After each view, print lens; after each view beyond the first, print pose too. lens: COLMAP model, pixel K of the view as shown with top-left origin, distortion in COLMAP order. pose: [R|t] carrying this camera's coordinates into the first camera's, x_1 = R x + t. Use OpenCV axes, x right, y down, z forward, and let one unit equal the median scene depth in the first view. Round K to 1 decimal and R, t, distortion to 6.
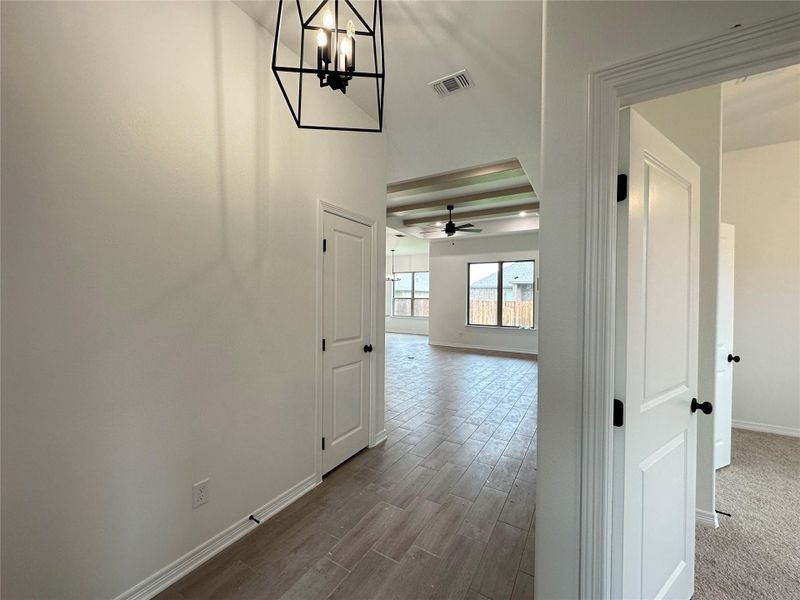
lens RADIAL K [[318.9, 0, 398.8], [0, 318.9, 300.0], [0, 0, 1]] dist [-0.002020, 0.000052]
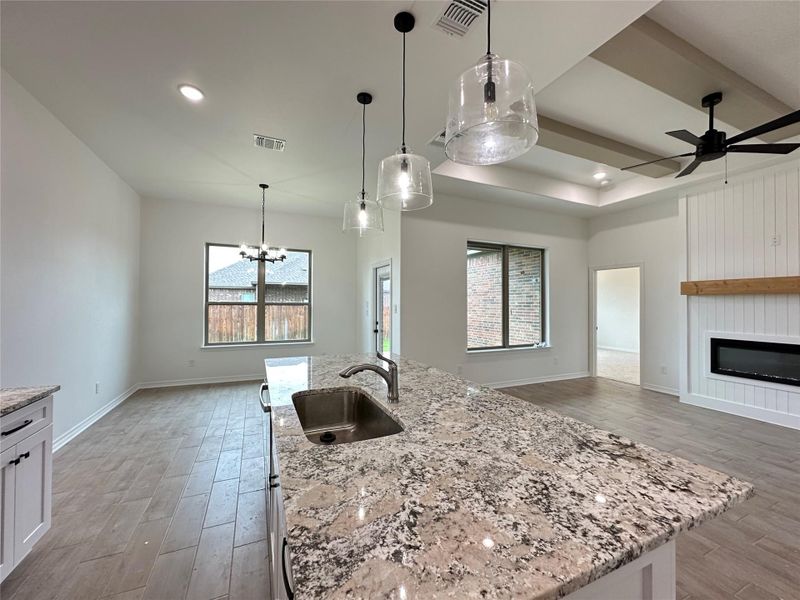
lens RADIAL K [[318.9, 0, 398.8], [0, 318.9, 300.0], [0, 0, 1]] dist [-0.002020, 0.000052]
pose [[0.572502, 0.002260, 0.819900, -0.308265], [0.006988, 0.999946, -0.007636, -0.007645], [-0.819873, 0.010101, 0.572456, 0.763243]]
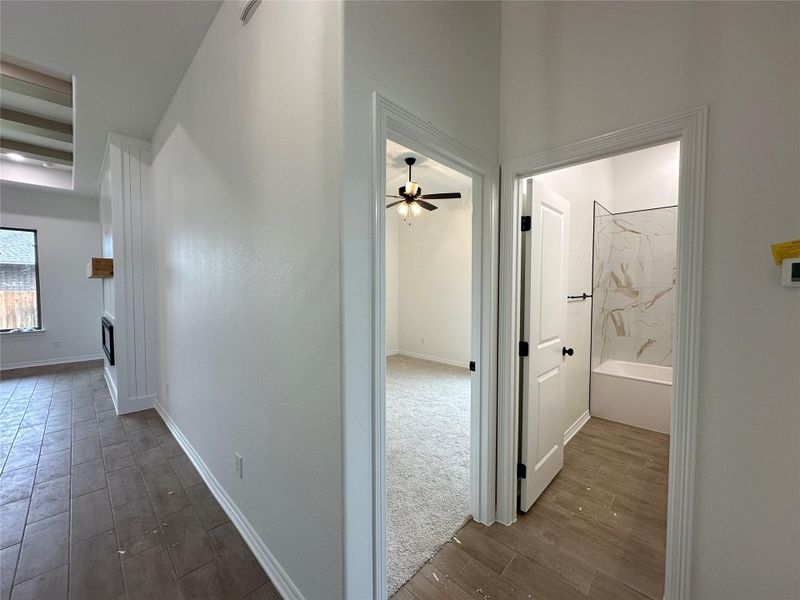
lens RADIAL K [[318.9, 0, 398.8], [0, 318.9, 300.0], [0, 0, 1]] dist [-0.002020, 0.000052]
pose [[0.233287, -0.046788, 0.971282, -0.058475], [0.008349, 0.998901, 0.046113, -0.000458], [-0.972372, -0.002649, 0.233421, 0.067840]]
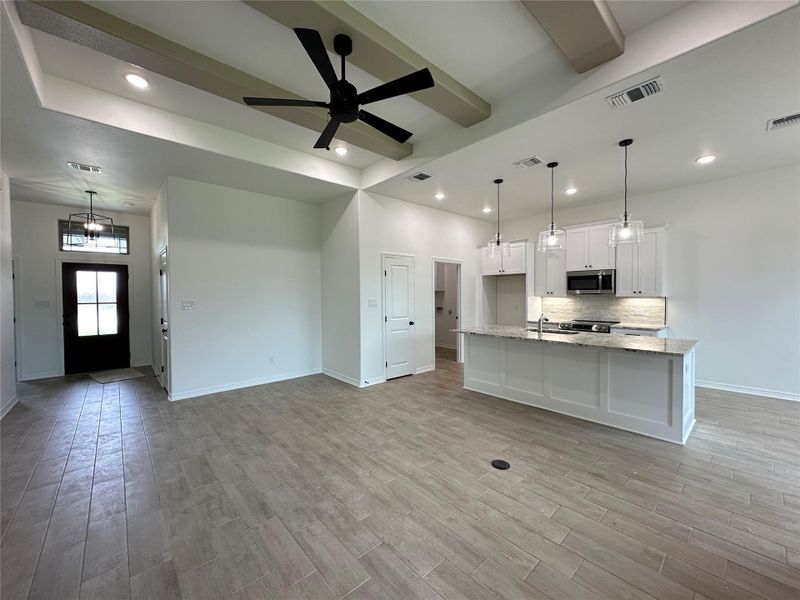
lens RADIAL K [[318.9, 0, 398.8], [0, 318.9, 300.0], [0, 0, 1]] dist [-0.002020, 0.000052]
pose [[-0.293978, 0.009411, -0.955766, 0.334793], [-0.004932, 0.999923, 0.011363, -0.006853], [0.955799, 0.008055, -0.293909, 0.803806]]
